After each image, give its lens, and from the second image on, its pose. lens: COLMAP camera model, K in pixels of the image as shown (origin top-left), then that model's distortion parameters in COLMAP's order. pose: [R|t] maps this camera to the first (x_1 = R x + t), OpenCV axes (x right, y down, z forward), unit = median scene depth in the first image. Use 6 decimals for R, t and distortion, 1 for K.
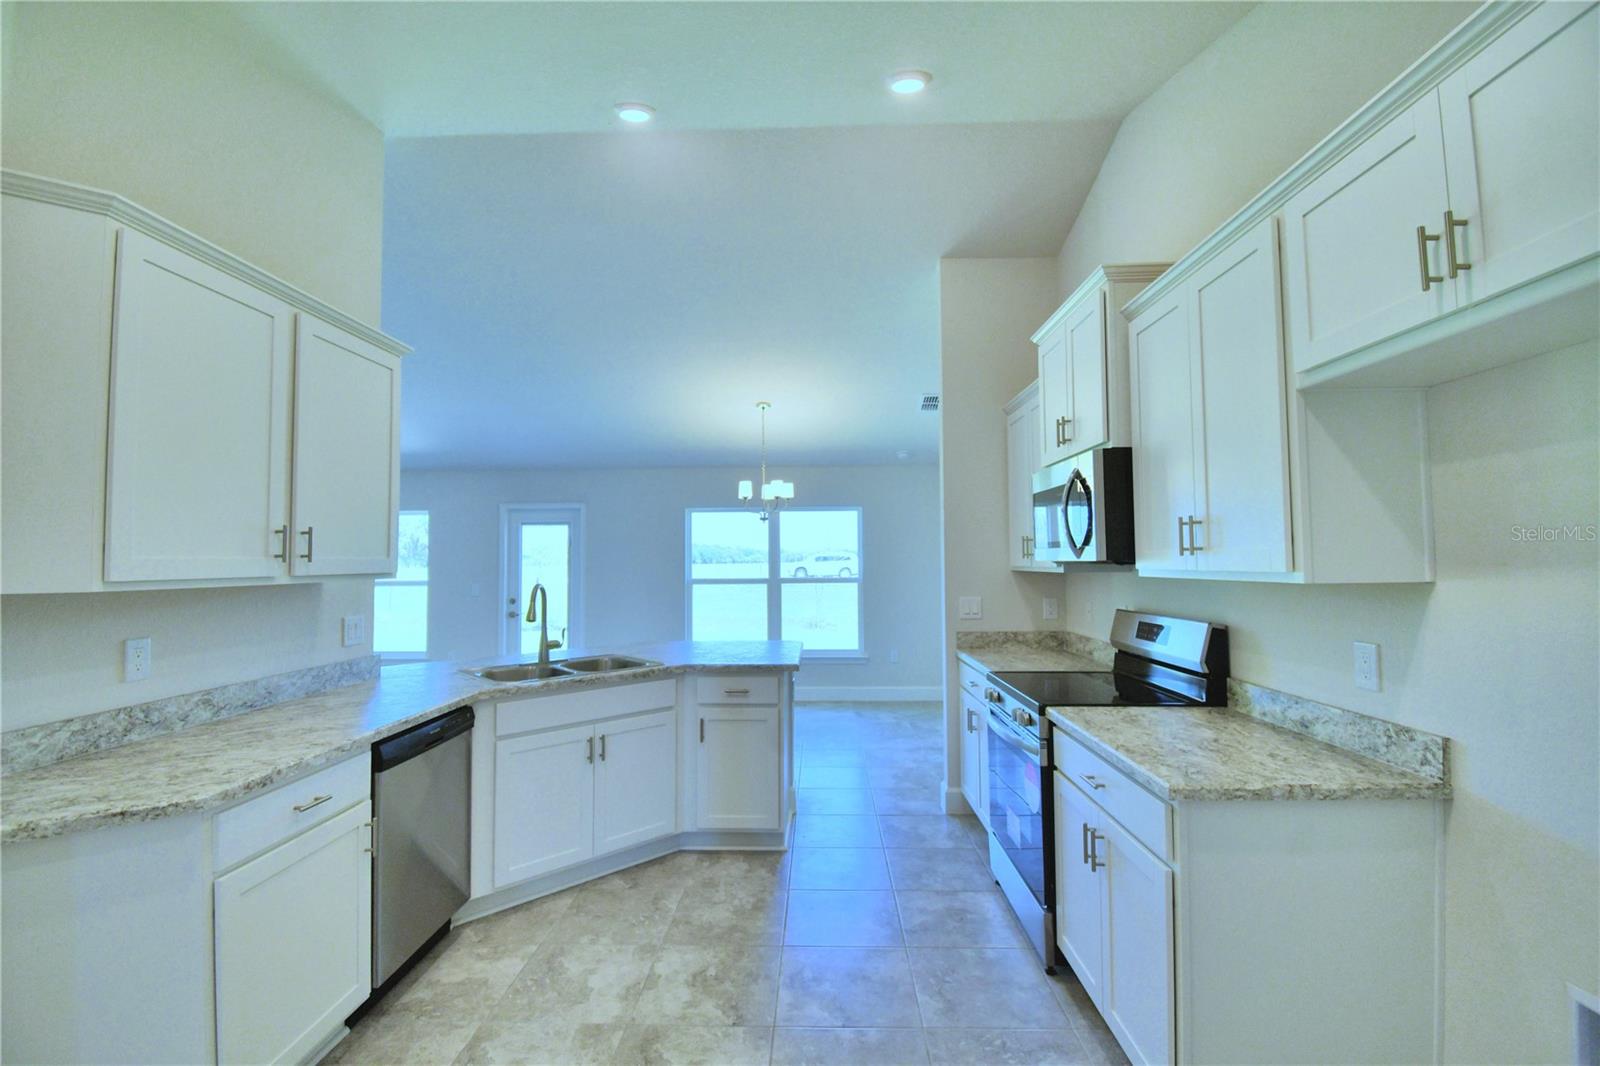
lens RADIAL K [[720.8, 0, 767.2], [0, 720.8, 526.7], [0, 0, 1]] dist [0.016455, -0.019970]
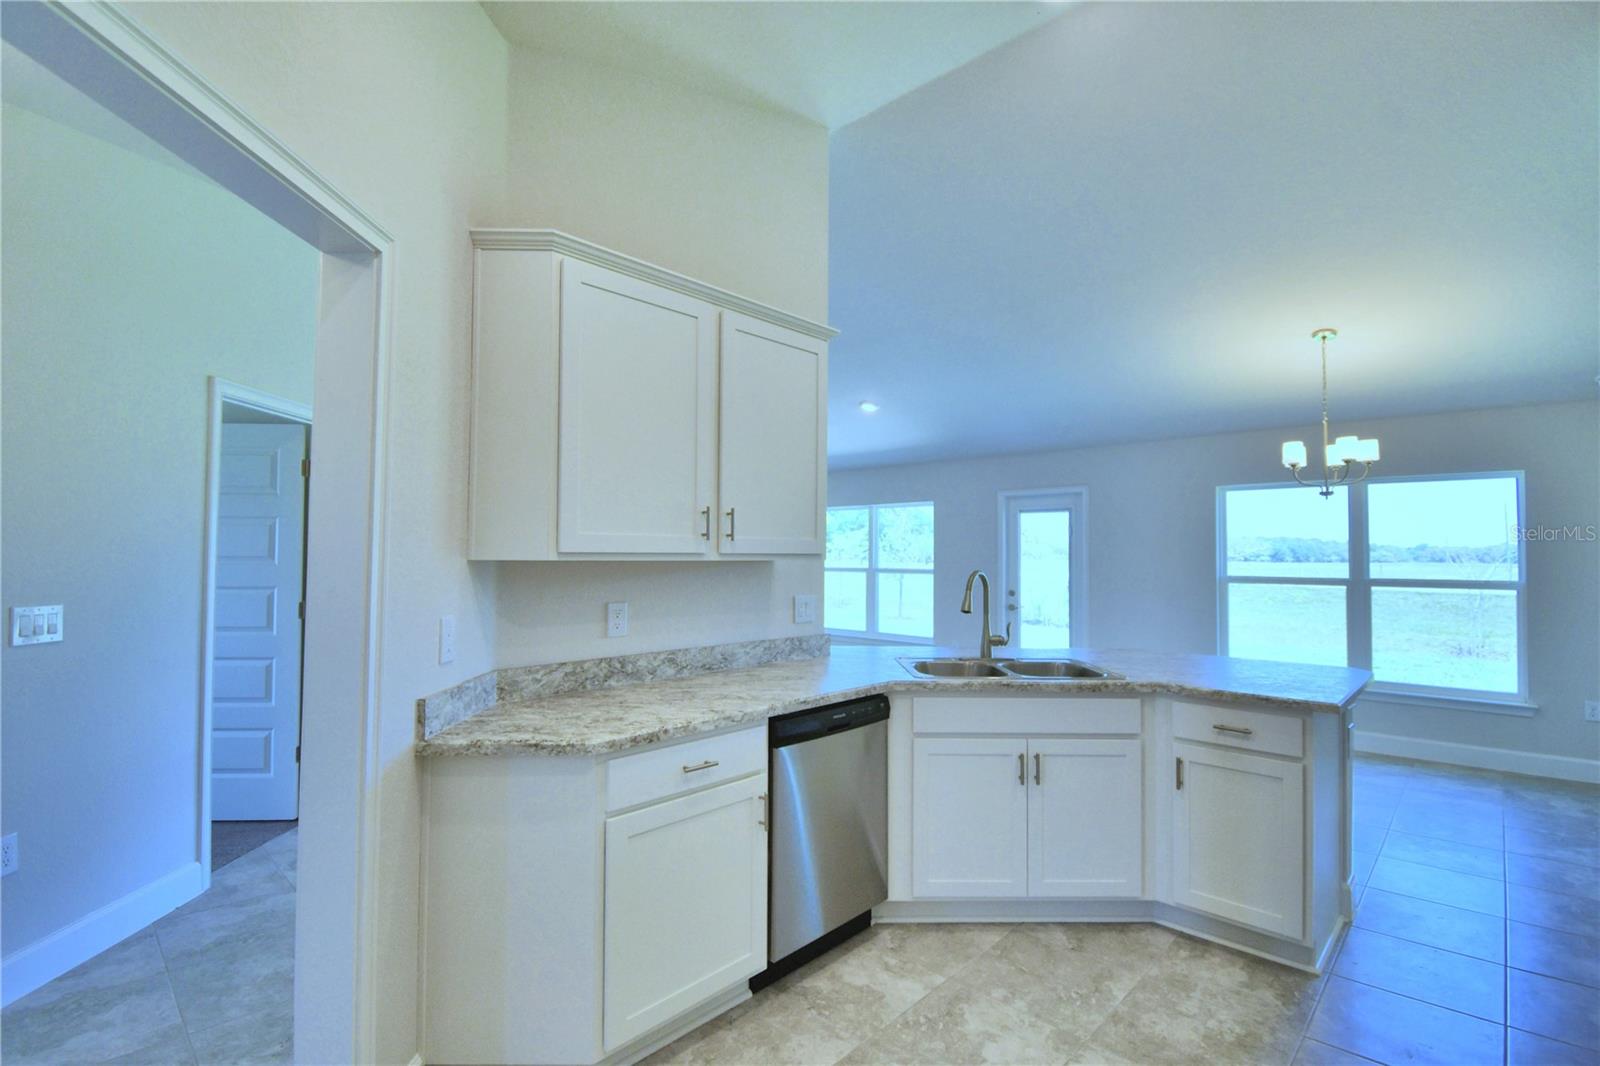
lens RADIAL K [[720.8, 0, 786.3], [0, 720.8, 531.5], [0, 0, 1]] dist [0.016455, -0.019970]
pose [[0.757443, -0.007610, -0.652857, 0.108964], [0.016339, 0.999840, 0.007302, 0.024252], [0.652697, -0.016198, 0.757446, 0.204520]]
